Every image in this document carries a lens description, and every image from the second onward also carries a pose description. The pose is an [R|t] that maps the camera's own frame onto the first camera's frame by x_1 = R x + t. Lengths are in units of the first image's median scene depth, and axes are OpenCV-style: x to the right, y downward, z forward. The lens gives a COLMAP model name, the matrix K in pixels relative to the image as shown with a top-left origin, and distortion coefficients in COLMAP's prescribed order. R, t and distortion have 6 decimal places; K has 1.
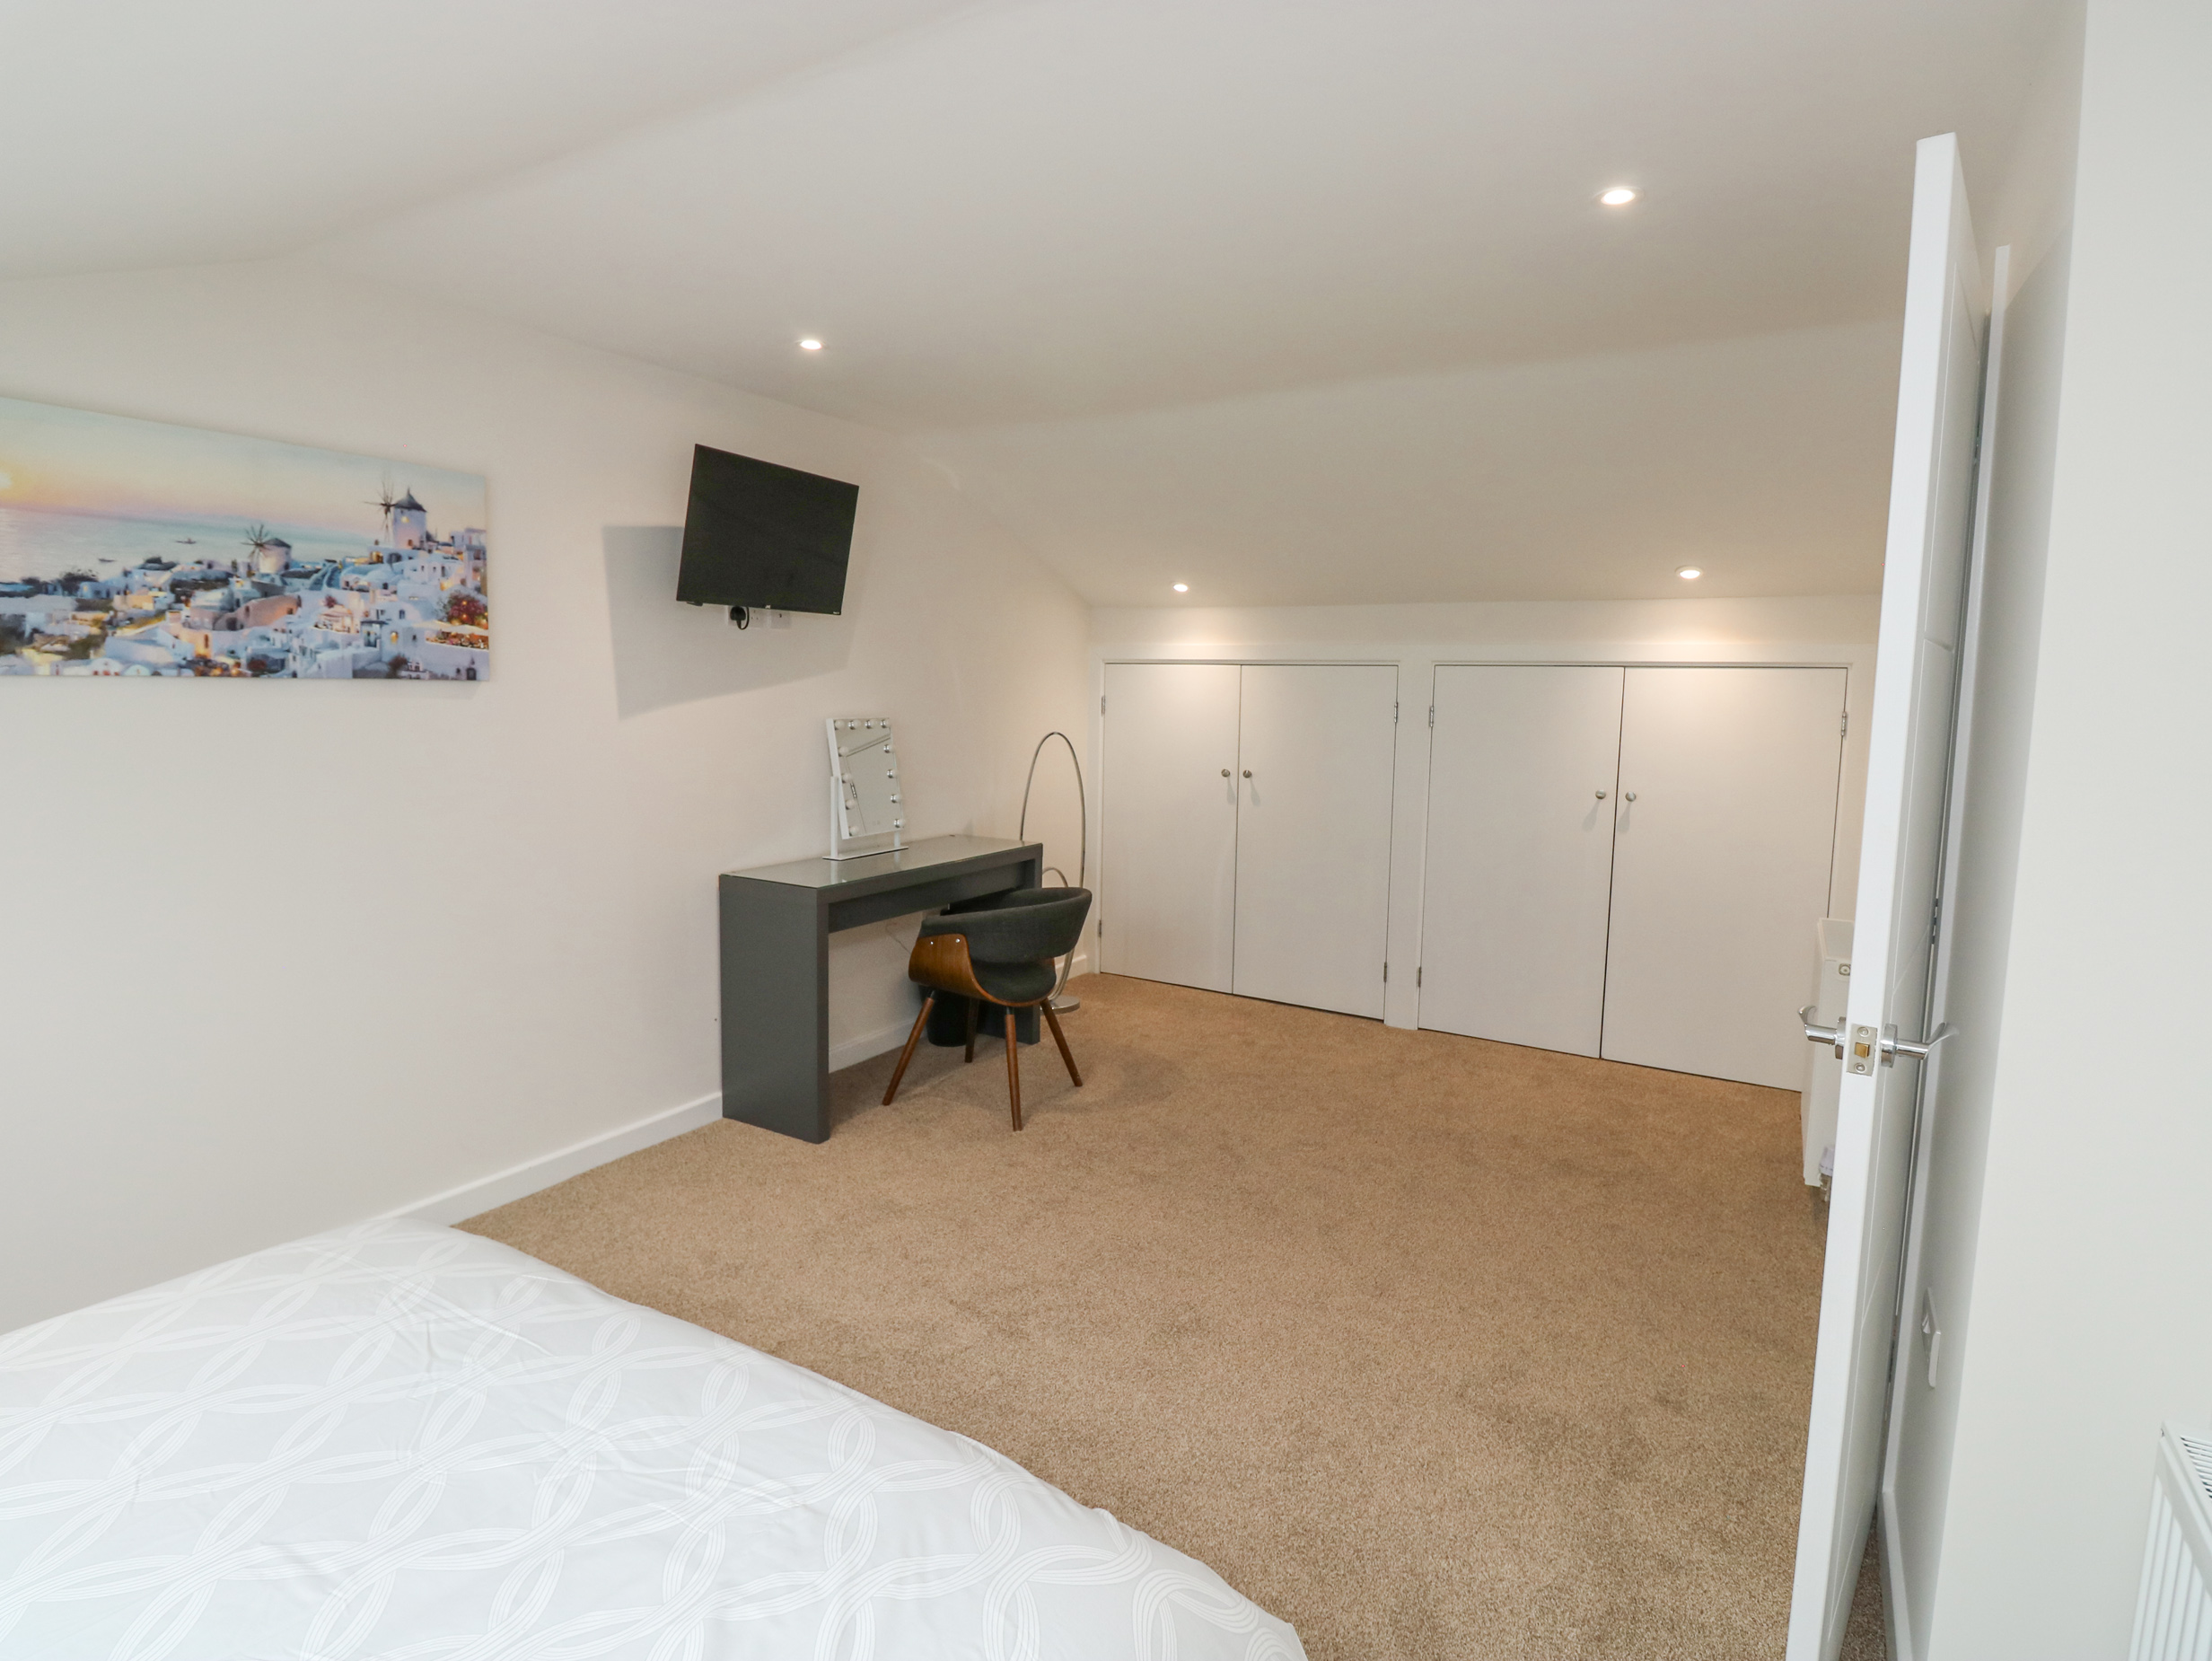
lens RADIAL K [[1154.1, 0, 1096.4], [0, 1154.1, 822.9], [0, 0, 1]] dist [0.002888, -0.012542]
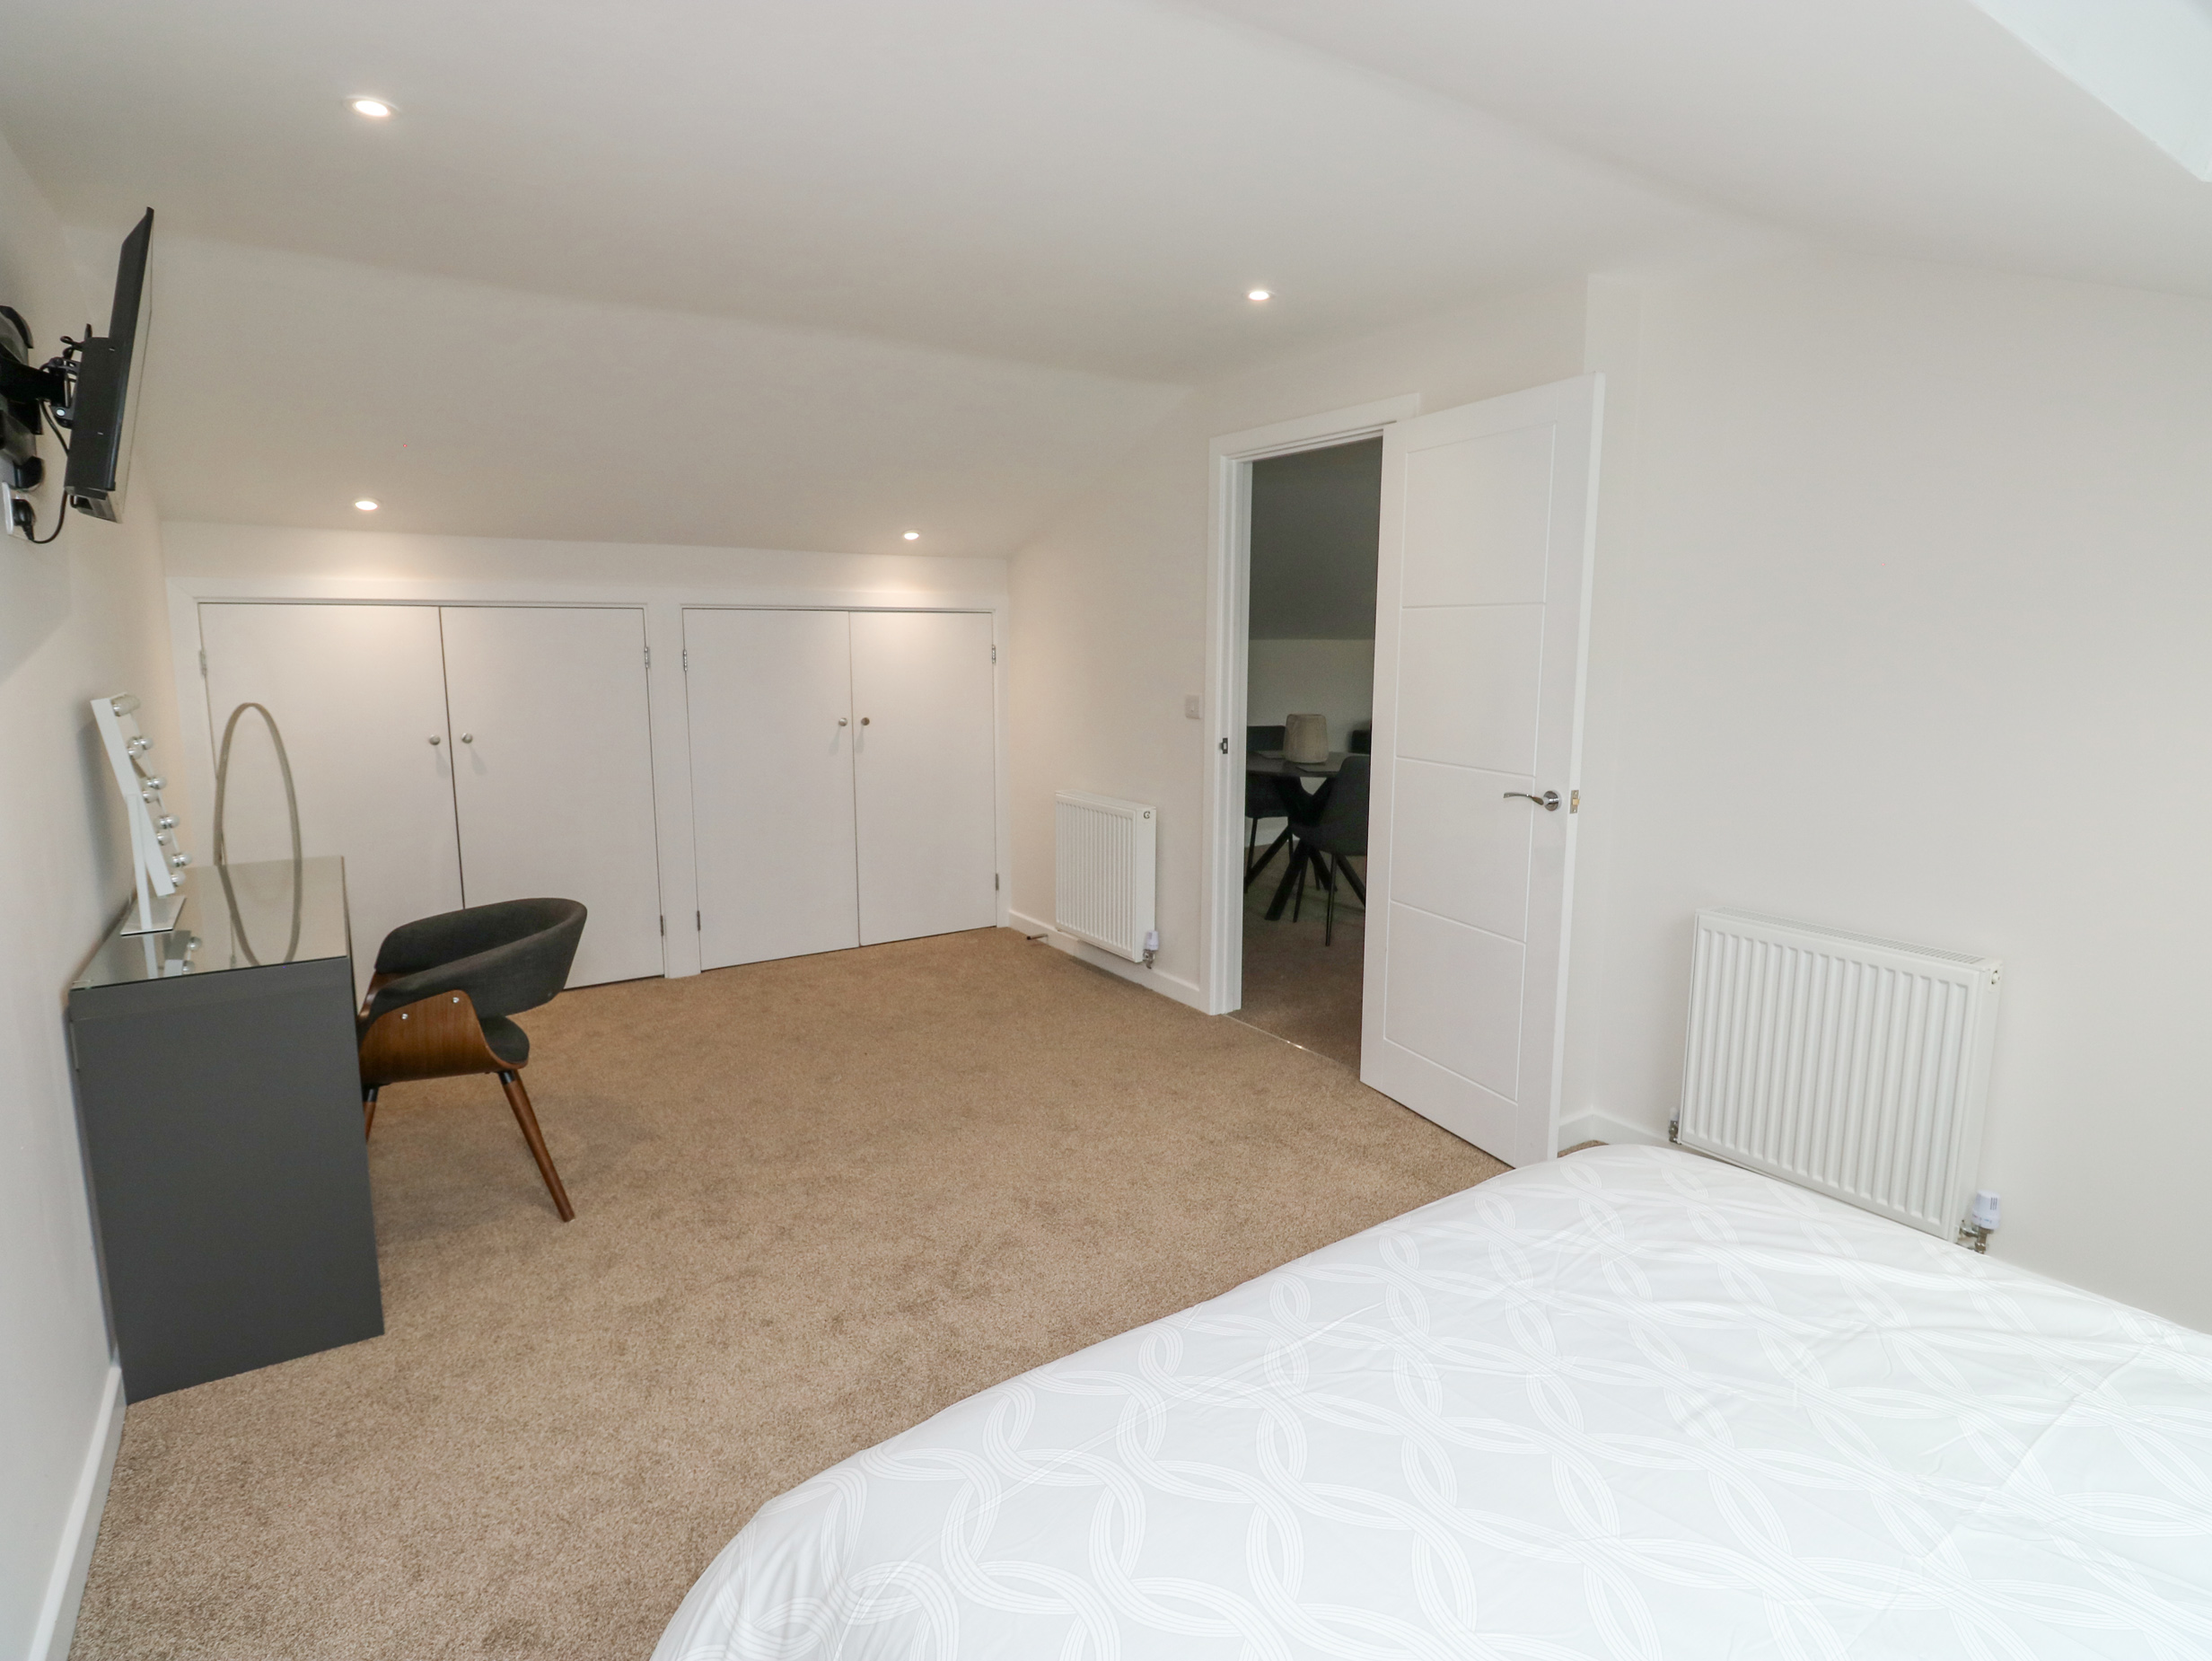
lens RADIAL K [[1154.1, 0, 1100.5], [0, 1154.1, 821.2], [0, 0, 1]] dist [0.002888, -0.012542]
pose [[0.429039, -0.160423, 0.888926, -0.554196], [0.113555, 0.985875, 0.123112, -0.044522], [-0.896120, 0.048122, 0.441196, 0.292636]]
